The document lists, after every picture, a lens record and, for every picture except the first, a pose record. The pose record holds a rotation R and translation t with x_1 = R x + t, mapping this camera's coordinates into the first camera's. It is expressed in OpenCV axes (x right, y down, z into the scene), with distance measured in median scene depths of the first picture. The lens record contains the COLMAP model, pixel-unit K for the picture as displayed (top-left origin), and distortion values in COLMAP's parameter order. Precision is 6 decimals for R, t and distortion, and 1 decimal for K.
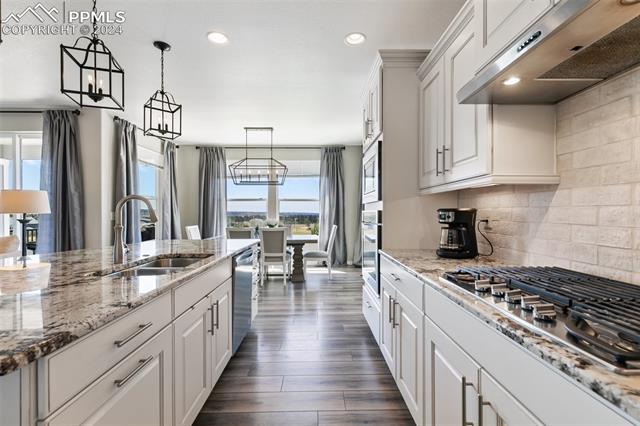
lens RADIAL K [[287.6, 0, 318.1], [0, 287.6, 212.2], [0, 0, 1]] dist [0.012466, -0.001666]
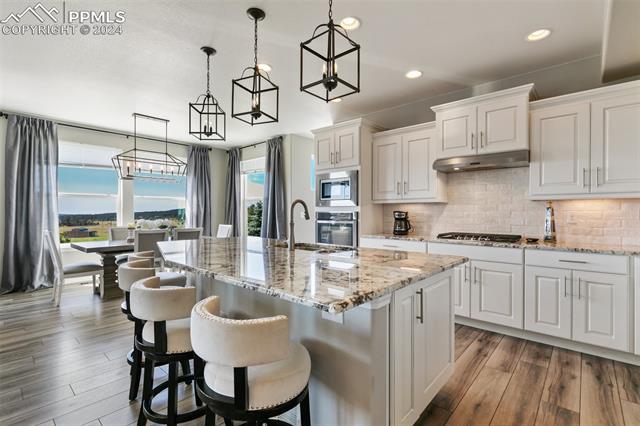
lens RADIAL K [[304.4, 0, 318.7], [0, 304.4, 214.2], [0, 0, 1]] dist [-0.002110, -0.000619]
pose [[0.674759, -0.001502, 0.738037, -0.547549], [-0.002896, 0.999985, 0.004683, 0.000183], [-0.738033, -0.005297, 0.674744, -0.010453]]
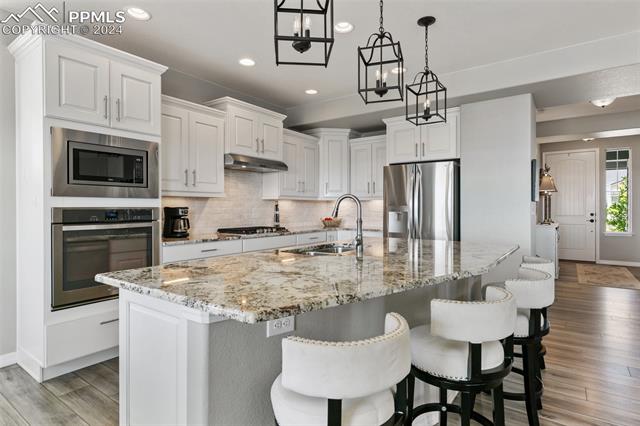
lens RADIAL K [[341.4, 0, 320.5], [0, 341.4, 209.5], [0, 0, 1]] dist [0.003374, 0.000293]
pose [[-0.808593, 0.001291, 0.588367, -0.457002], [0.003155, 0.999993, 0.002143, 0.000459], [-0.588360, 0.003589, -0.808591, 0.743785]]
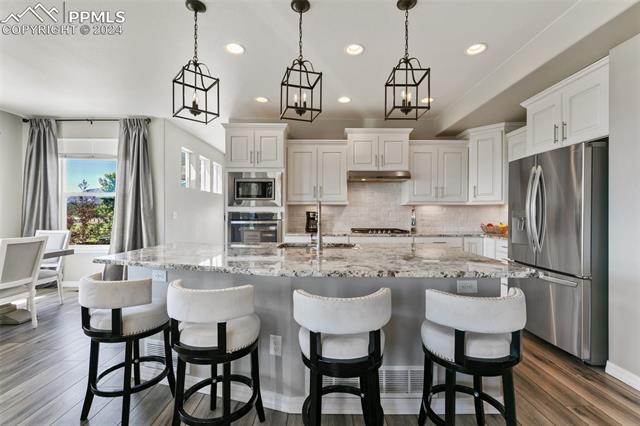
lens RADIAL K [[287.6, 0, 323.2], [0, 287.6, 212.2], [0, 0, 1]] dist [0.012466, -0.001666]
pose [[-0.004601, 0.003743, 0.999982, -0.679601], [-0.003343, 0.999987, -0.003758, 0.000449], [-0.999984, -0.003360, -0.004589, 0.334501]]
